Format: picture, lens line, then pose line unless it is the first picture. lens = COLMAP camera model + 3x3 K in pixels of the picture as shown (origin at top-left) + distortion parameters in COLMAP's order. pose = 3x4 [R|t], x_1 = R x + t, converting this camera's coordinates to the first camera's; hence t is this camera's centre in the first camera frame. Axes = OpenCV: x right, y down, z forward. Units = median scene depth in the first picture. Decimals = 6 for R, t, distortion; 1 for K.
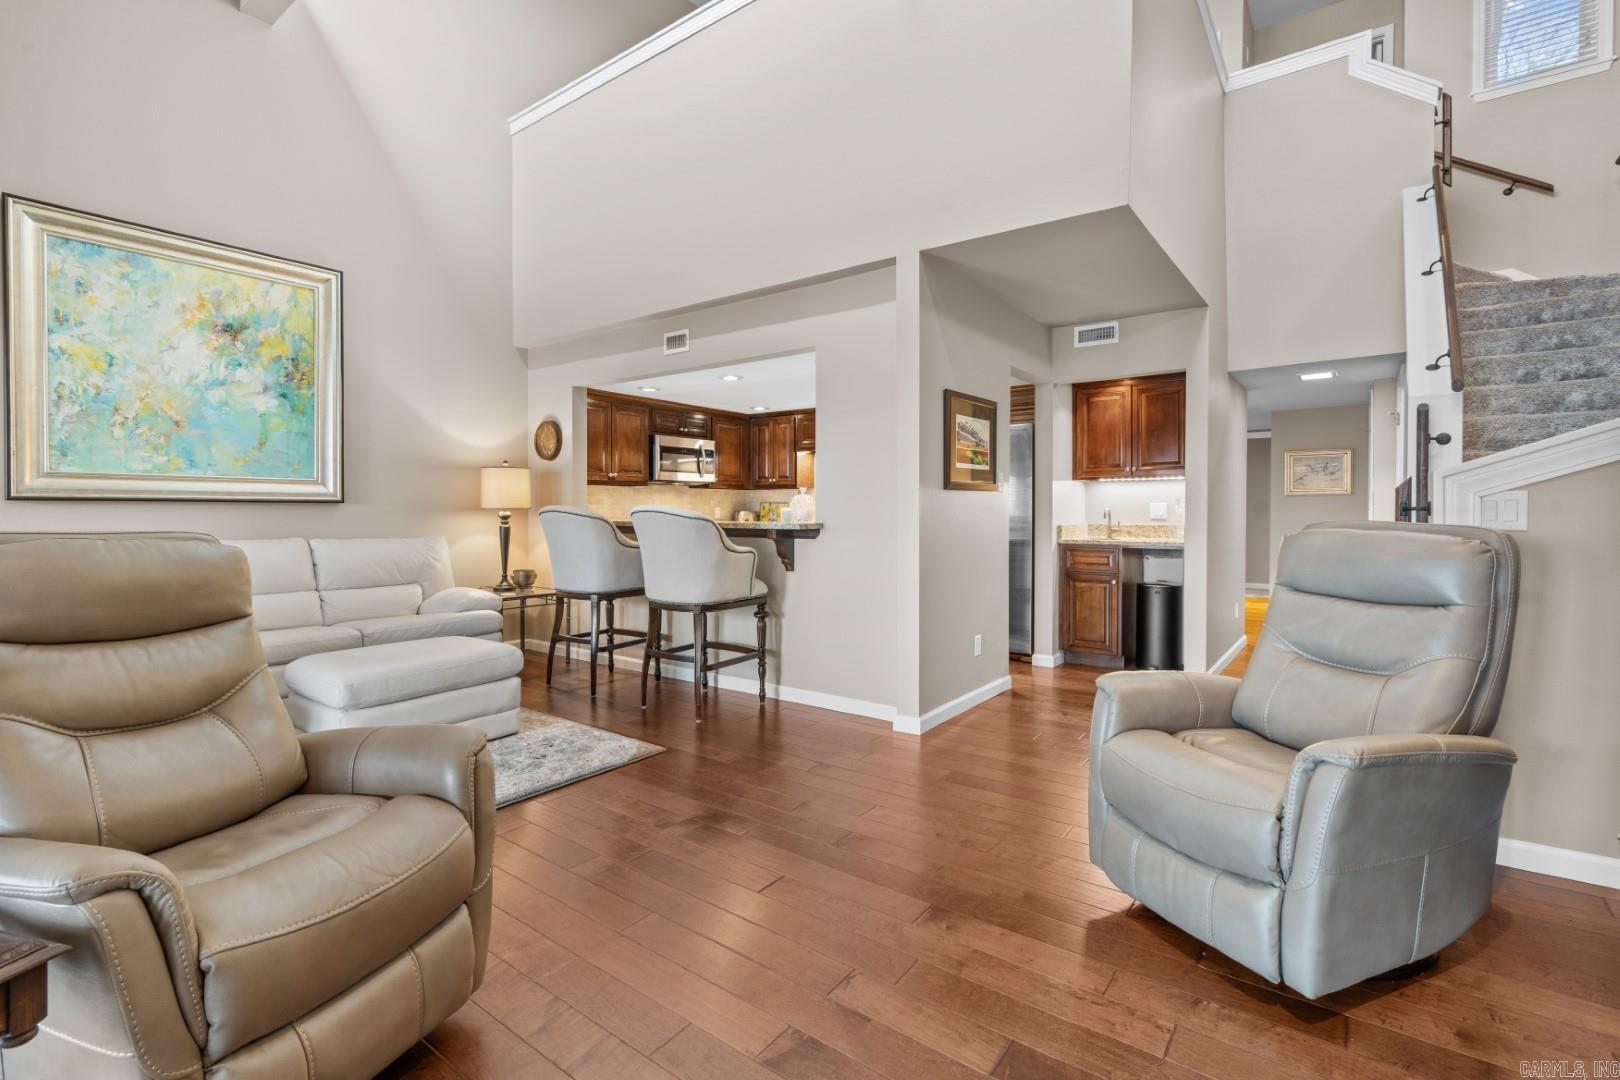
lens RADIAL K [[718.9, 0, 820.0], [0, 718.9, 491.7], [0, 0, 1]] dist [-0.000826, -0.000057]
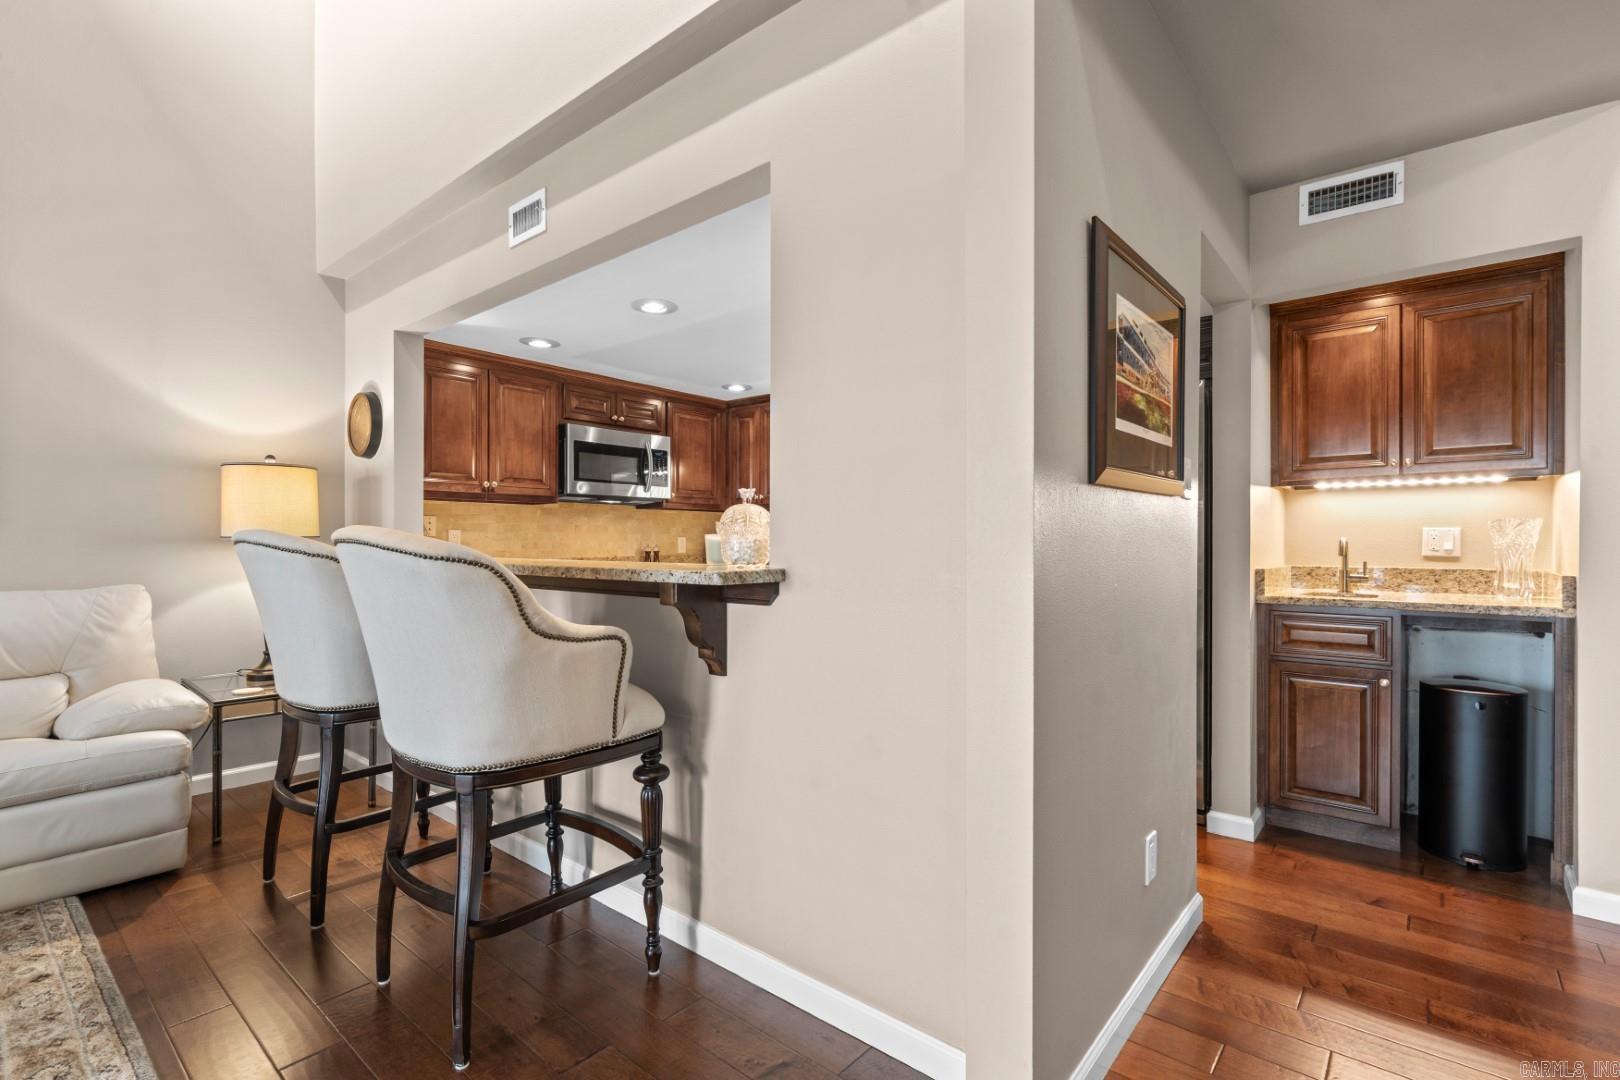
lens RADIAL K [[739.1, 0, 810.0], [0, 739.1, 540.0], [0, 0, 1]] dist [-0.001936, -0.000255]
pose [[0.997915, 0.000214, -0.064534, 0.040192], [0.001217, 0.999754, 0.022137, 0.014021], [0.064523, -0.022169, 0.997670, 0.476932]]
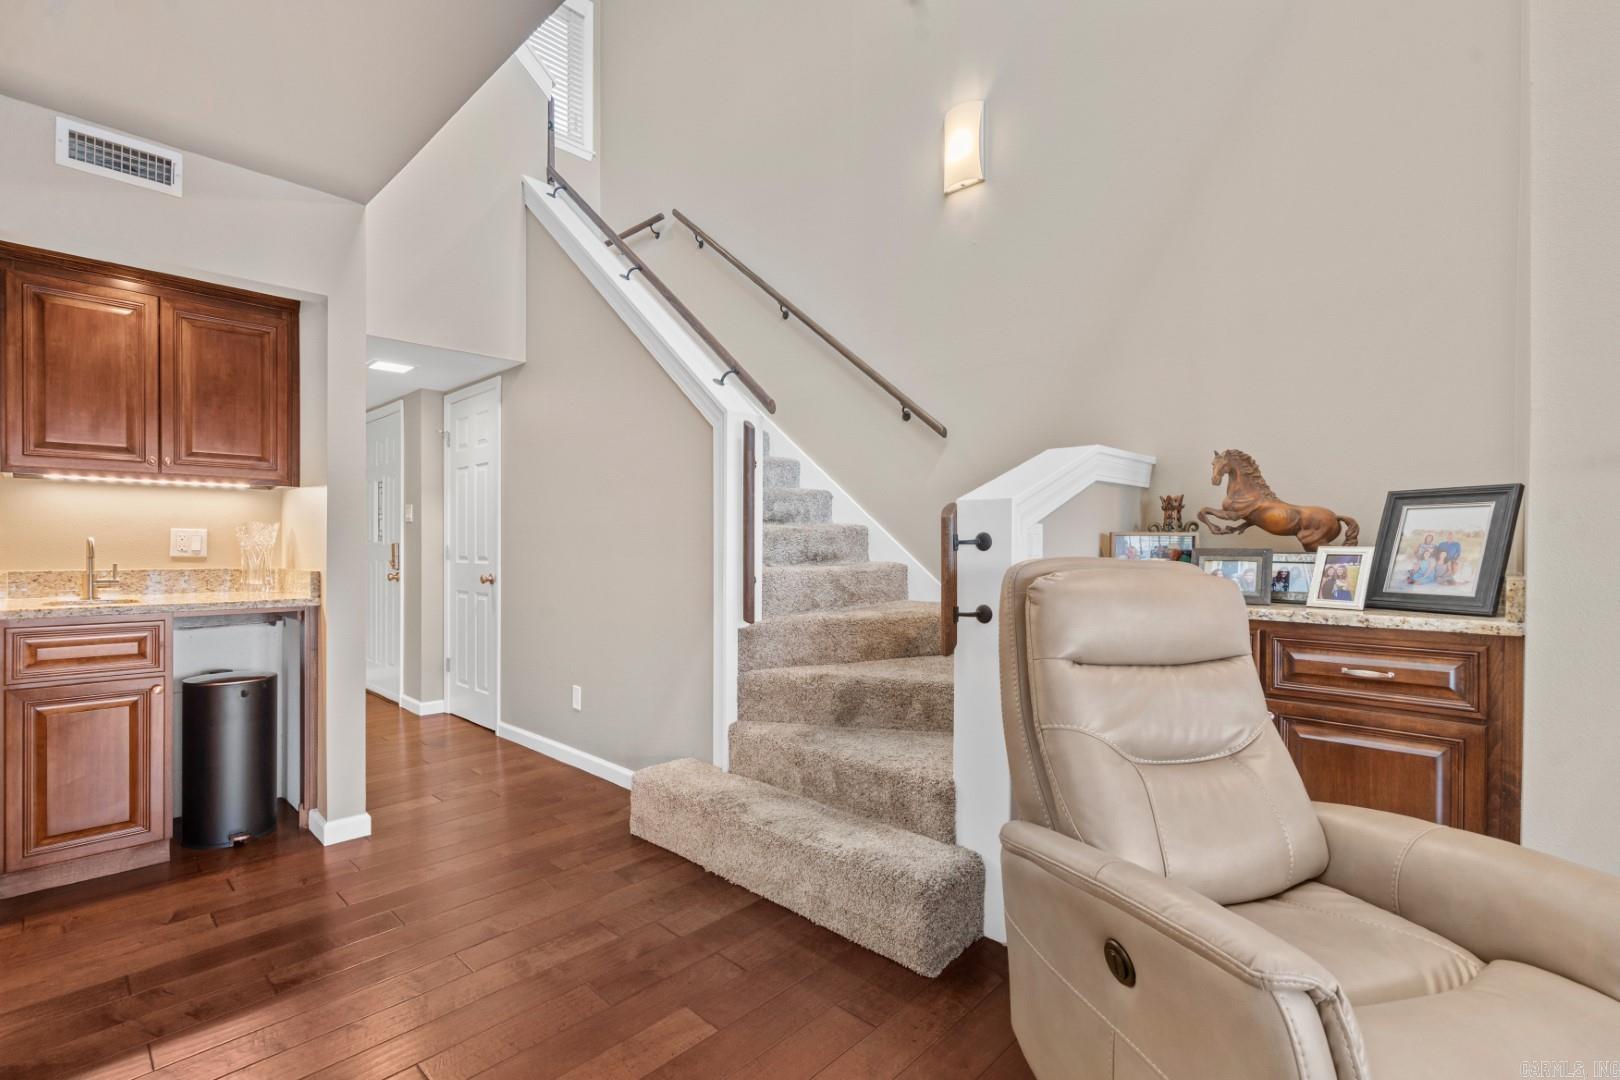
lens RADIAL K [[737.4, 0, 783.6], [0, 737.4, 543.9], [0, 0, 1]] dist [0.001461, 0.000316]
pose [[0.151394, 0.003036, 0.988469, -0.018323], [-0.029344, 0.999568, 0.001424, 0.015147], [-0.988038, -0.029221, 0.151418, 0.532477]]
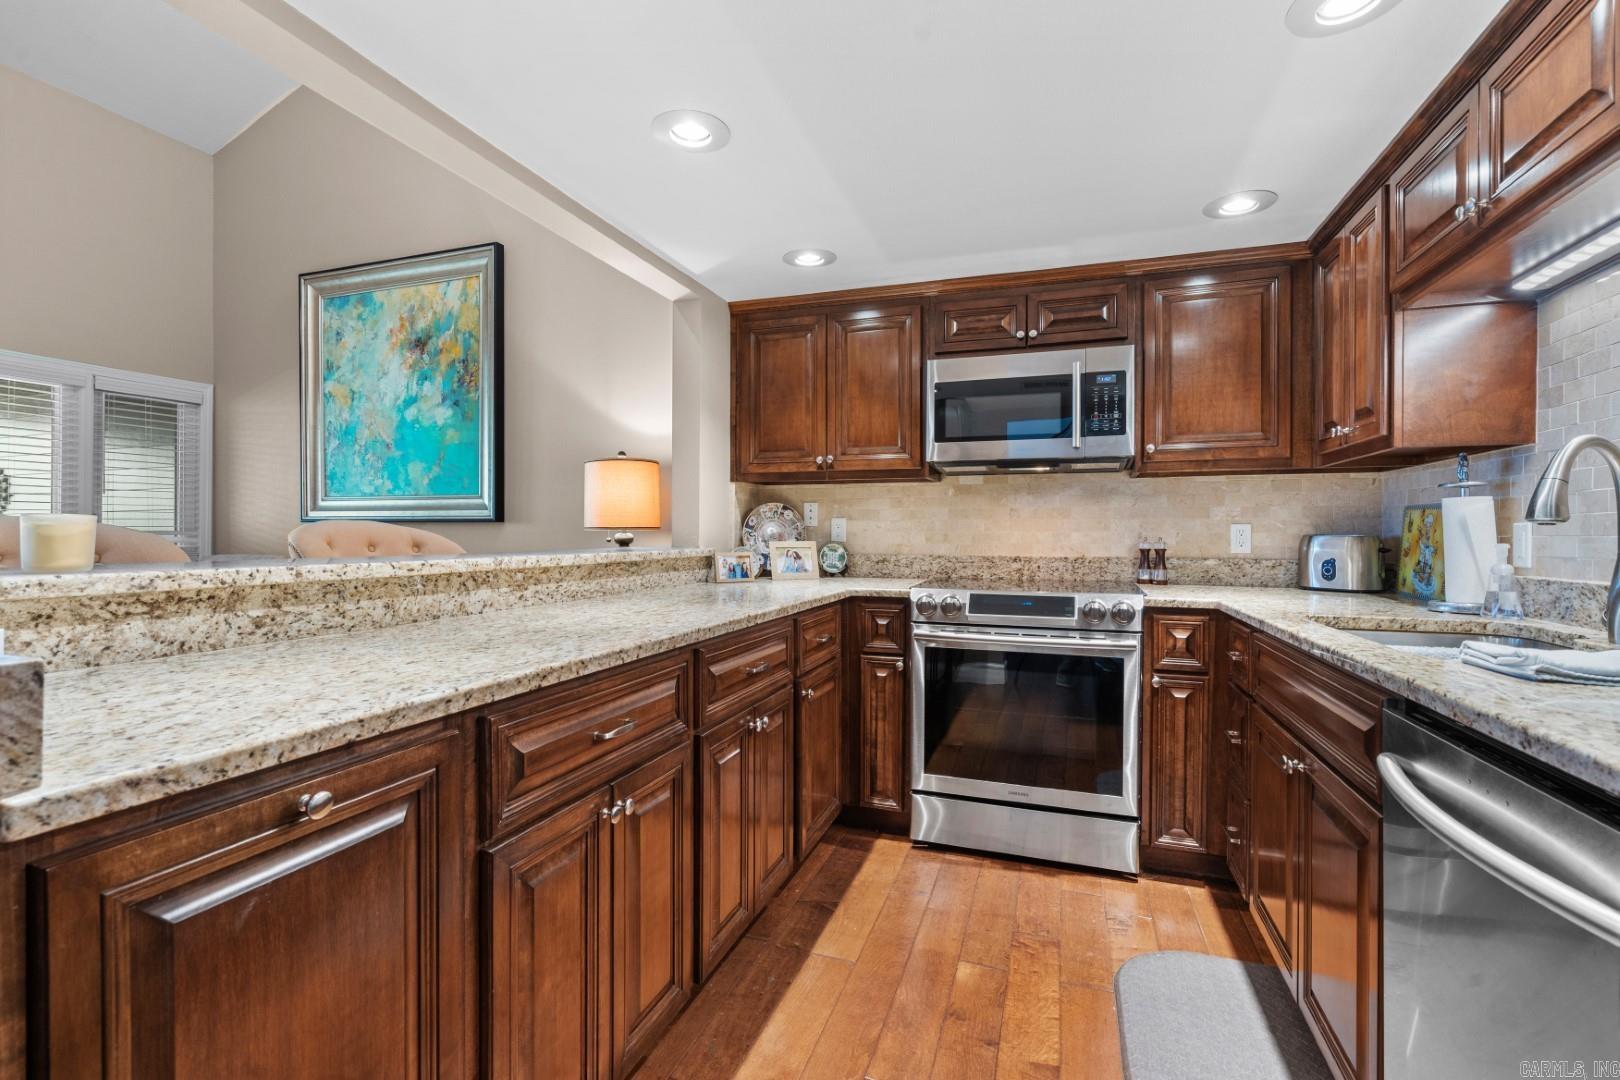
lens RADIAL K [[739.1, 0, 810.0], [0, 739.1, 540.0], [0, 0, 1]] dist [-0.001936, -0.000255]
pose [[0.287443, 0.005705, -0.957781, 0.251605], [0.019551, 0.999739, 0.011822, 0.033042], [0.957598, -0.022124, 0.287256, 1.075107]]
